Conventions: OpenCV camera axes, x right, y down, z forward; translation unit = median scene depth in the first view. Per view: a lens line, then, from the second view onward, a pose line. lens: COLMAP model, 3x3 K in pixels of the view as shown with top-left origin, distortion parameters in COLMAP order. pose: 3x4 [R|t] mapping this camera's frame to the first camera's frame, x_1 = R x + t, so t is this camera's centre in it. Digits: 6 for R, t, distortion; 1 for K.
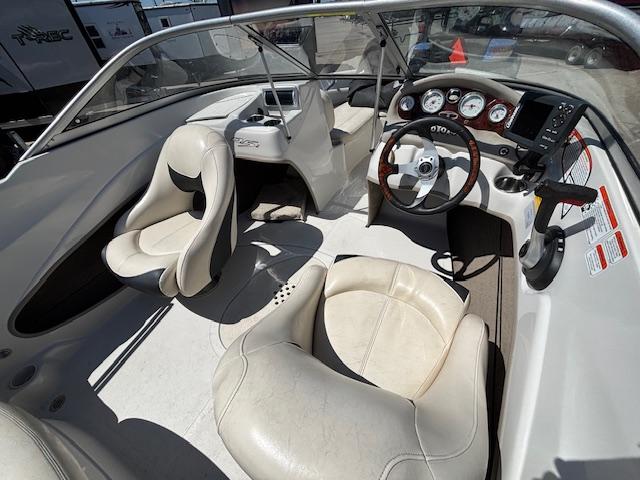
lens RADIAL K [[256.2, 0, 320.0], [0, 256.2, 240.0], [0, 0, 1]] dist [-0.001459, -0.000865]
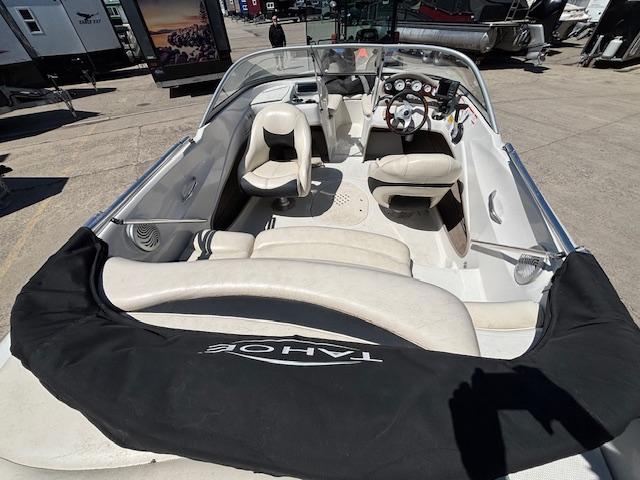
lens RADIAL K [[258.2, 0, 320.0], [0, 258.2, 240.0], [0, 0, 1]] dist [-0.002661, -0.000995]
pose [[0.930851, -0.209305, 0.299512, -1.015191], [0.208392, 0.977406, 0.035370, 0.477251], [-0.300148, 0.029492, 0.953437, -0.767820]]
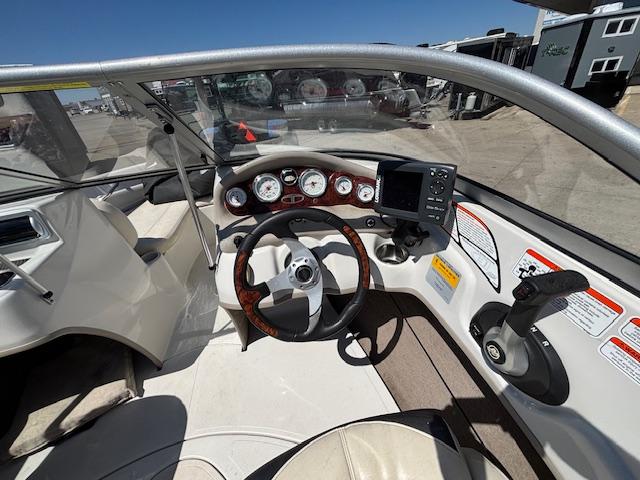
lens RADIAL K [[258.2, 0, 320.0], [0, 258.2, 240.0], [0, 0, 1]] dist [-0.002661, -0.000995]
pose [[0.766250, -0.323853, 0.554960, 0.069260], [0.450412, 0.886689, -0.104461, -0.223468], [-0.458246, 0.330004, 0.825292, 0.301875]]
